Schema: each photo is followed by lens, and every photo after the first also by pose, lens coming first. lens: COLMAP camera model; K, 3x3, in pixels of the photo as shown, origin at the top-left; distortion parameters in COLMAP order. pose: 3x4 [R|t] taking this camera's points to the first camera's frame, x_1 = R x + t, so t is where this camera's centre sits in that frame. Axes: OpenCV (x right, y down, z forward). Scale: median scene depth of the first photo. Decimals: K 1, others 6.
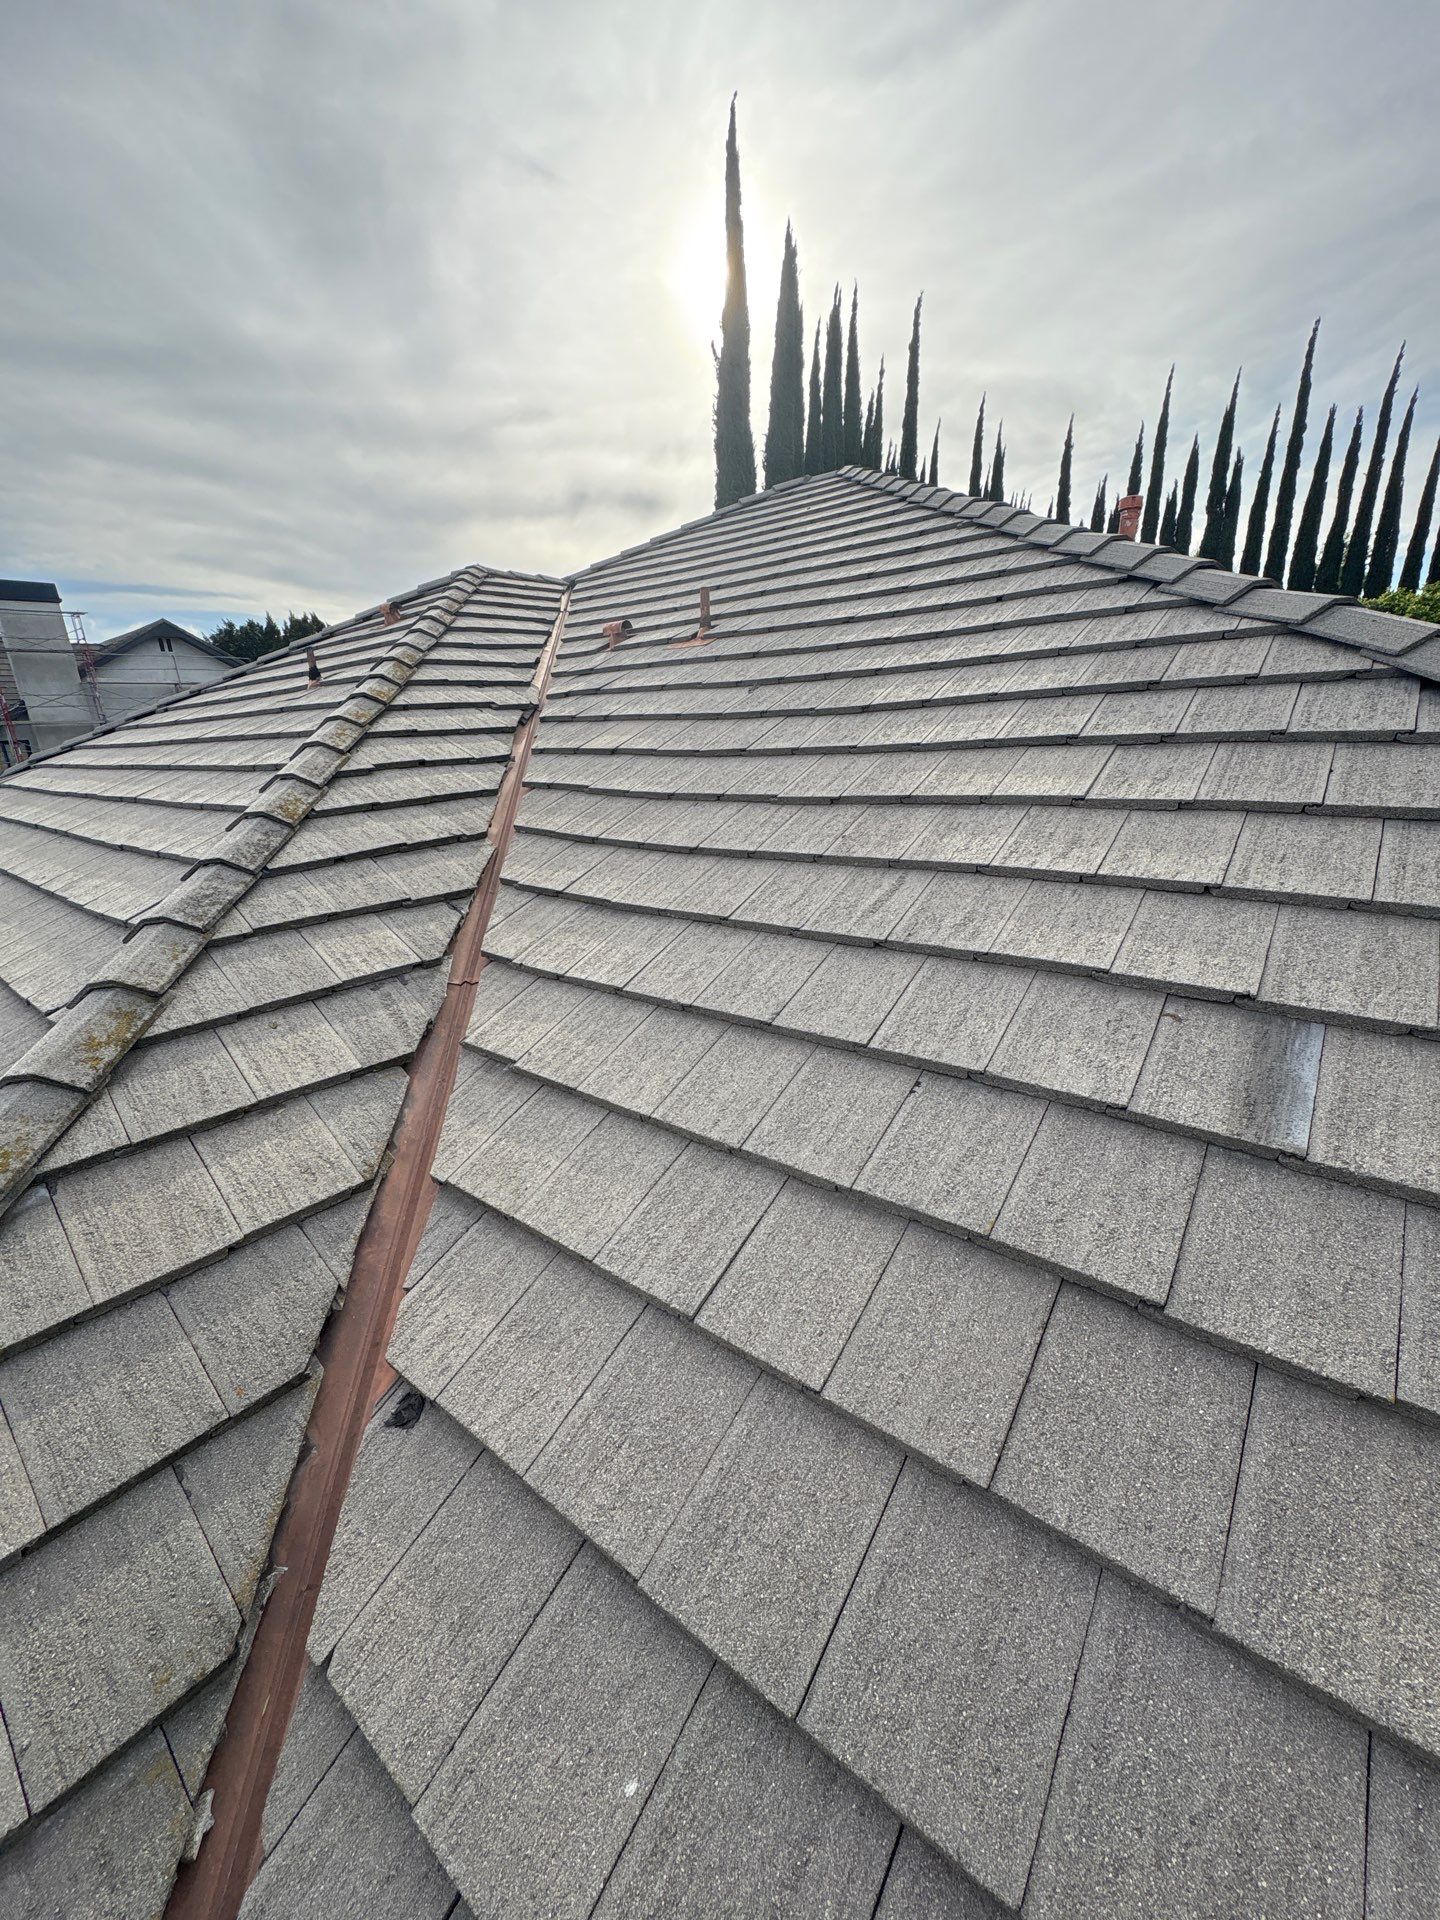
lens RADIAL K [[760.9, 0, 721.0], [0, 760.9, 966.0], [0, 0, 1]] dist [0.000909, -0.000296]
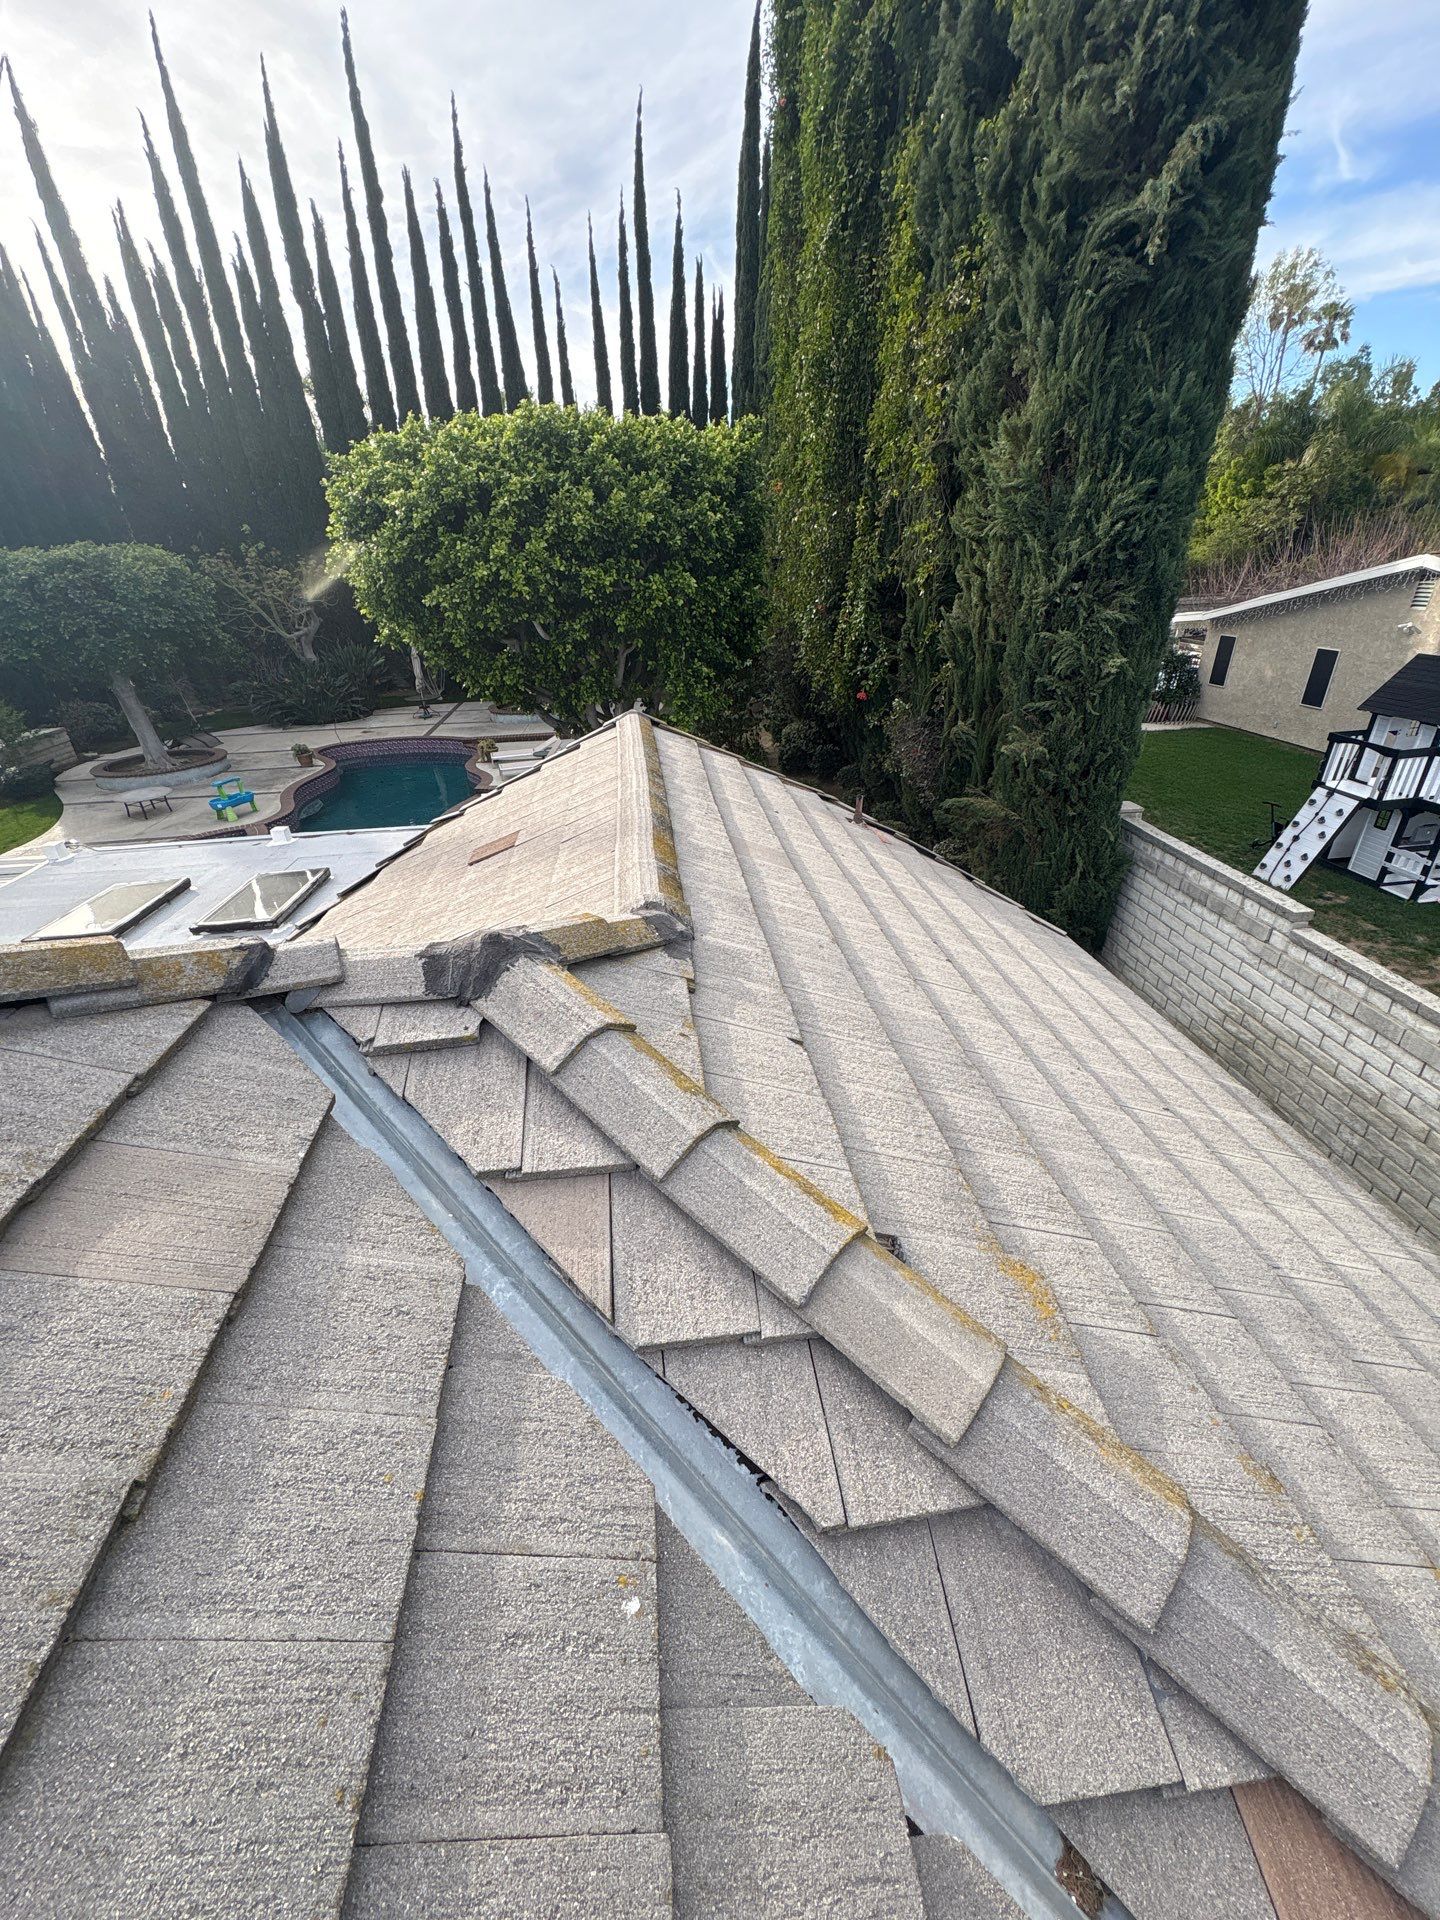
lens RADIAL K [[760.9, 0, 719.7], [0, 760.9, 960.9], [0, 0, 1]] dist [0.000909, -0.000296]
pose [[0.691525, -0.324010, 0.645609, 3.239874], [0.223149, 0.945865, 0.235678, -1.191918], [-0.687021, -0.018910, 0.726391, 2.593819]]
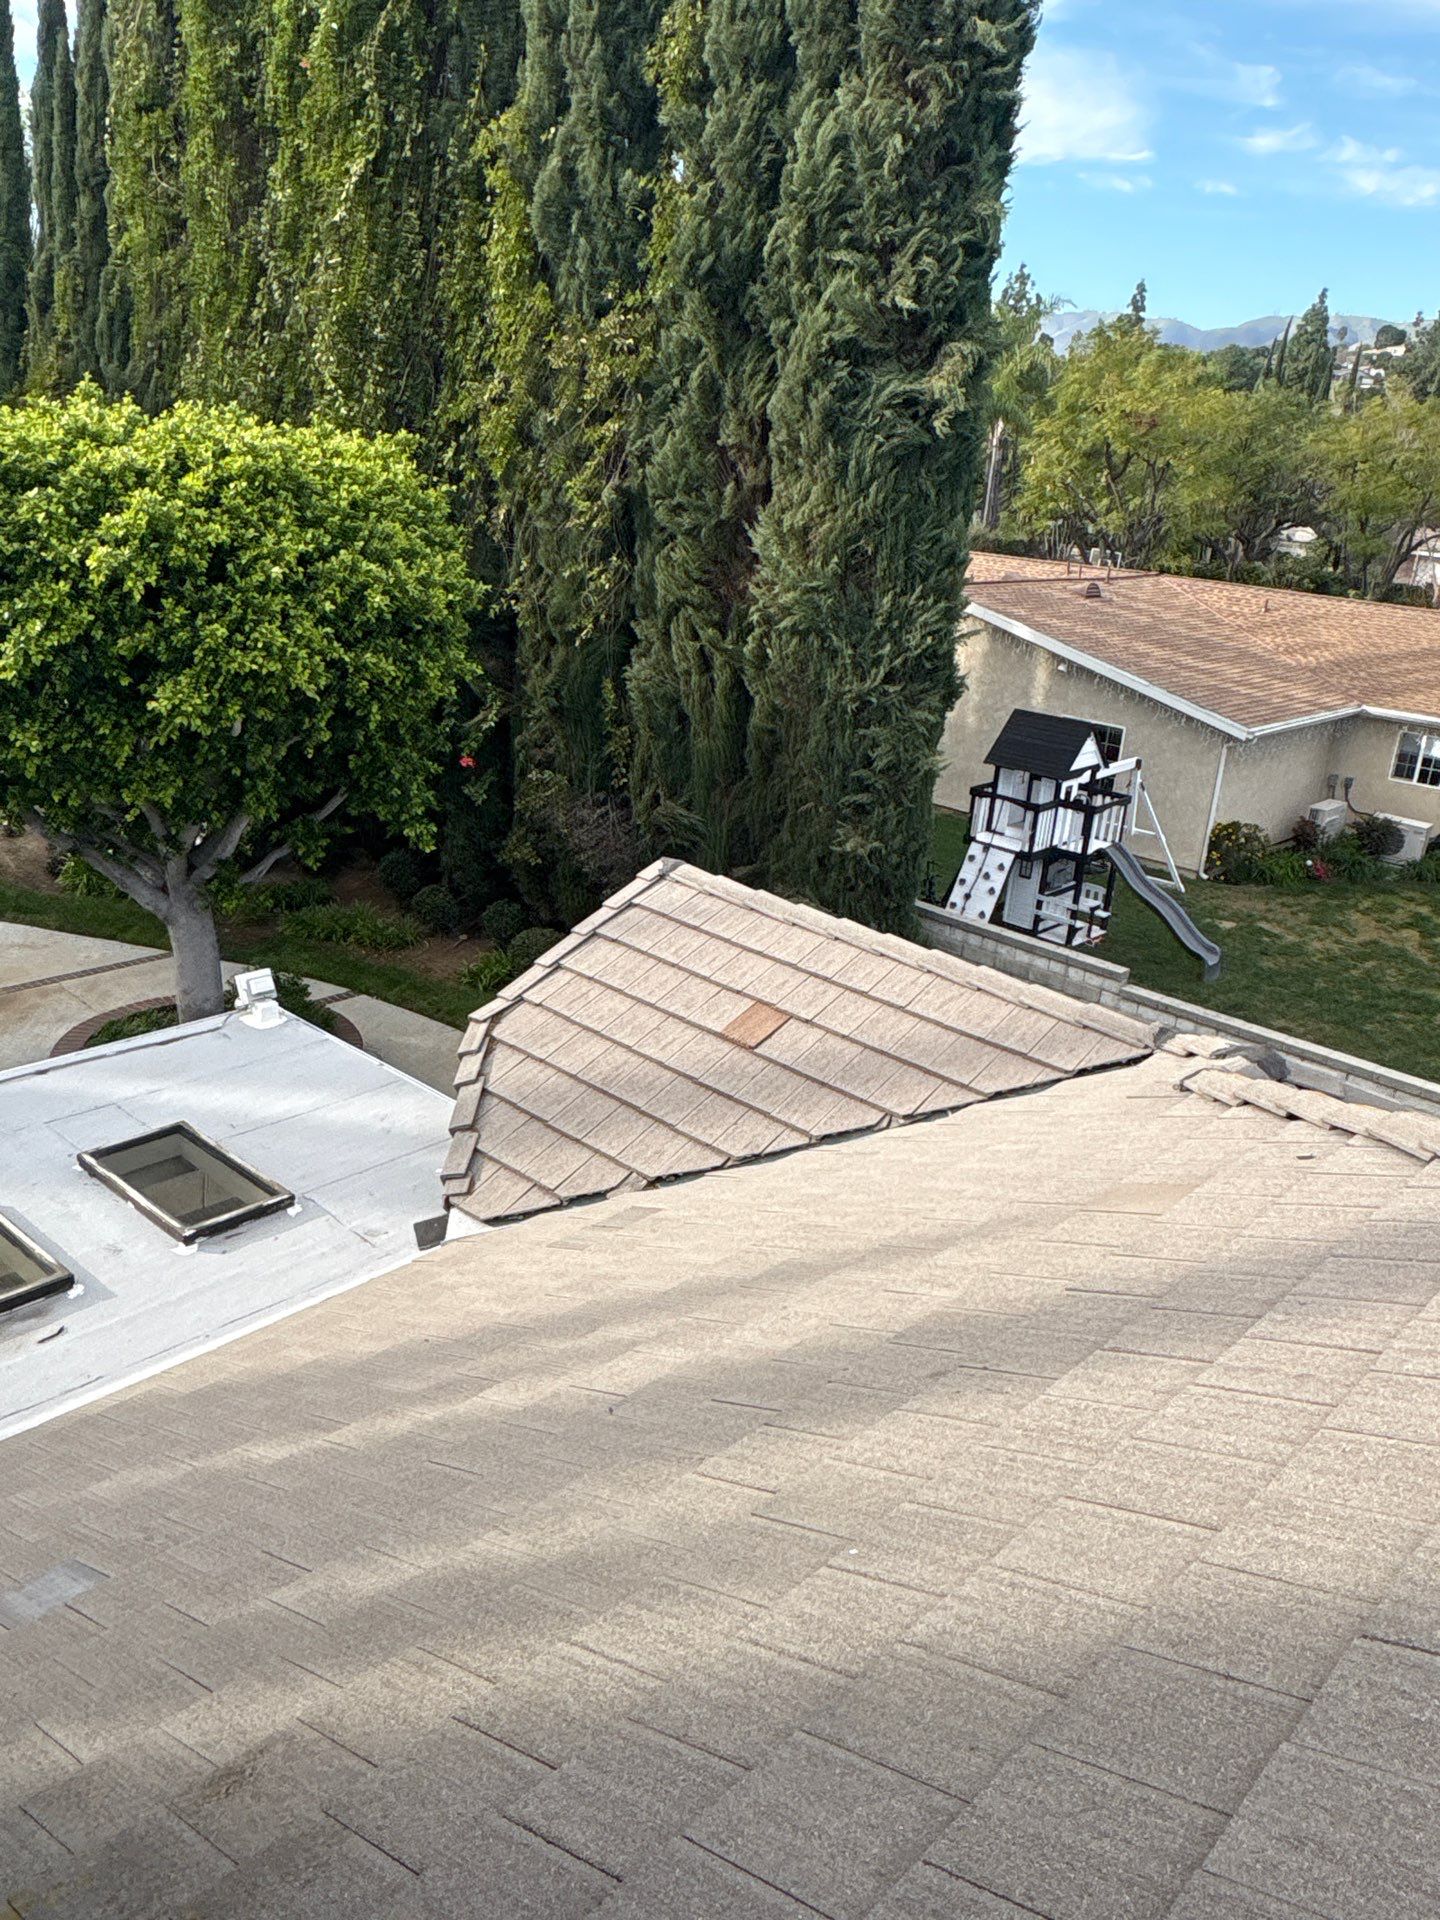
lens RADIAL K [[1437.8, 0, 714.8], [0, 1437.8, 958.2], [0, 0, 1]] dist [0.001274, 0.004049]
pose [[0.055211, -0.295562, 0.953727, 1.157460], [0.231449, 0.932956, 0.275727, -2.151520], [-0.971279, 0.205516, 0.119917, 3.847425]]
